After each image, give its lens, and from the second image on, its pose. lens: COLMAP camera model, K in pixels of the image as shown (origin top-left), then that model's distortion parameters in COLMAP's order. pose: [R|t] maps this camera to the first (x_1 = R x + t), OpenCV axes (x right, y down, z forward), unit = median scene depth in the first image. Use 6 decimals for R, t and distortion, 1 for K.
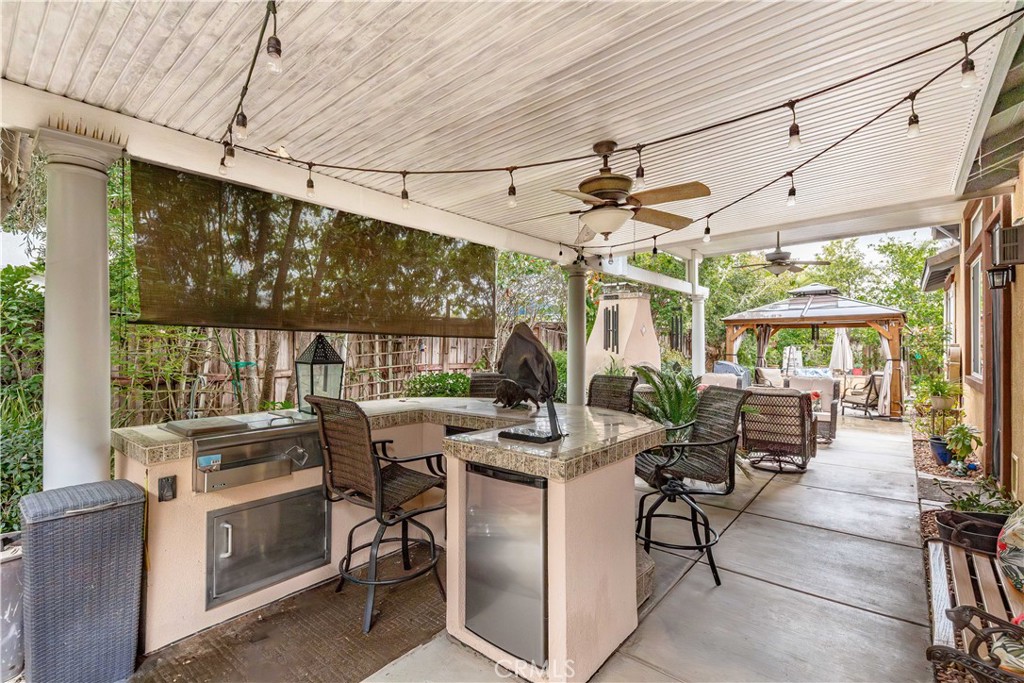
lens RADIAL K [[468.2, 0, 507.8], [0, 468.2, 340.7], [0, 0, 1]] dist [0.011581, 0.000054]
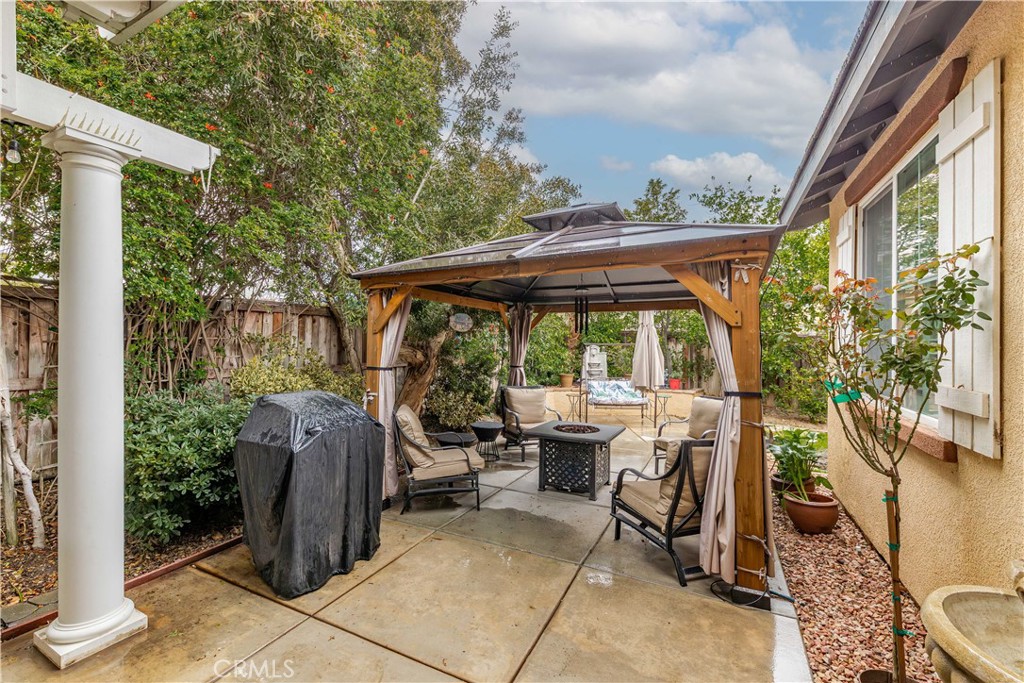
lens RADIAL K [[424.8, 0, 511.5], [0, 424.8, 345.5], [0, 0, 1]] dist [0.013824, -0.000002]
pose [[0.970161, -0.003420, 0.242438, 0.492095], [0.000526, 0.999928, 0.012002, 0.005291], [-0.242462, -0.011516, 0.970093, 0.625403]]
